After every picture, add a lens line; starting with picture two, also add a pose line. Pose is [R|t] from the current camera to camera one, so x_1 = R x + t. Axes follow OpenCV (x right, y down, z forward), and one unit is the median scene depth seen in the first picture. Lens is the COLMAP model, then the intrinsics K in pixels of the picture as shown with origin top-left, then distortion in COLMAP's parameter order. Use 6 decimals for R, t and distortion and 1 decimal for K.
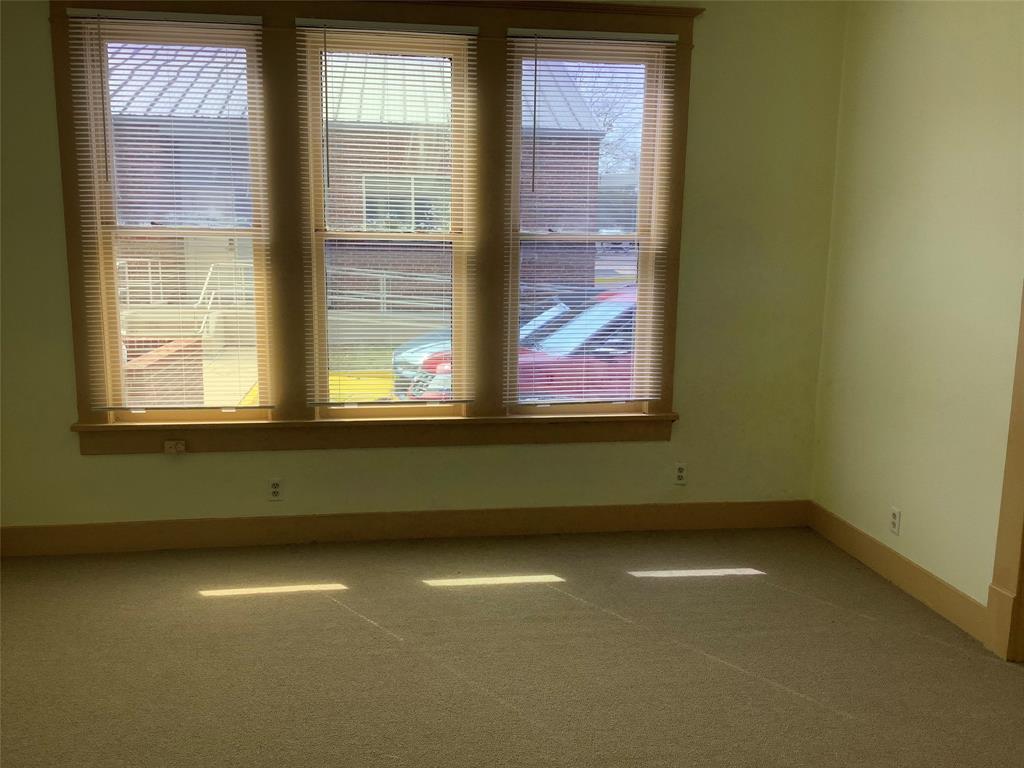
lens RADIAL K [[916.0, 0, 512.0], [0, 916.0, 384.0], [0, 0, 1]] dist [0.002310, 0.003415]
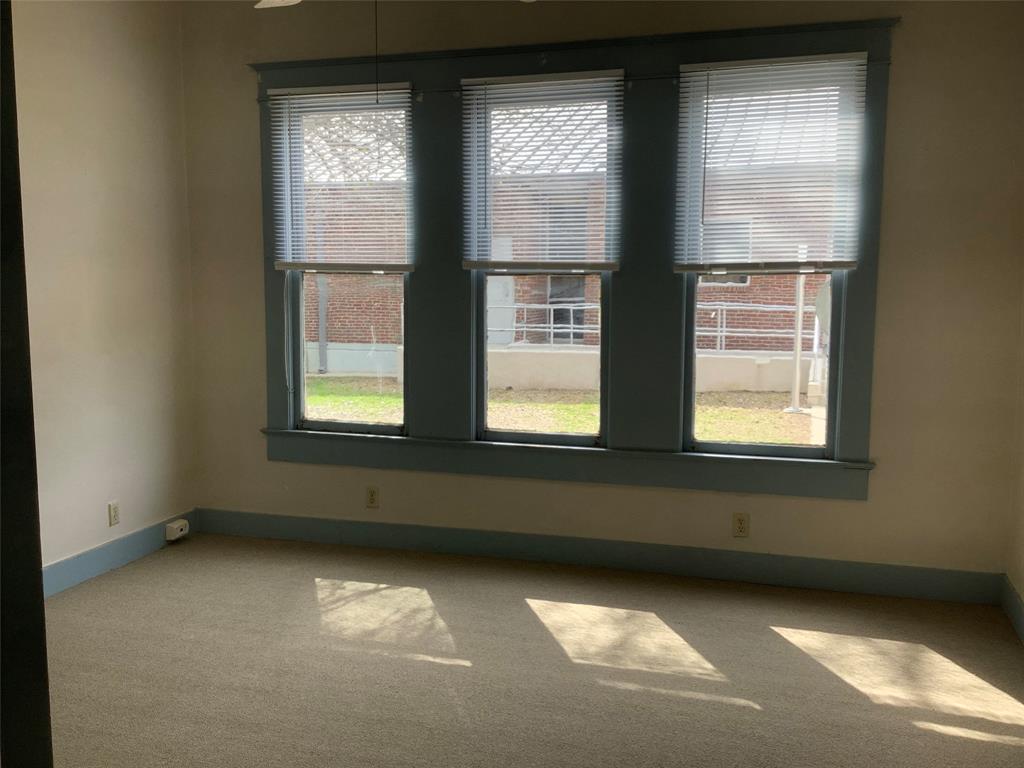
lens RADIAL K [[925.8, 0, 511.6], [0, 925.8, 359.4], [0, 0, 1]] dist [0.049892, 0.001791]
pose [[0.897412, 0.036452, -0.439685, 0.276081], [-0.067326, 0.996224, -0.054824, -0.001381], [0.436026, 0.078802, 0.896477, 0.034330]]
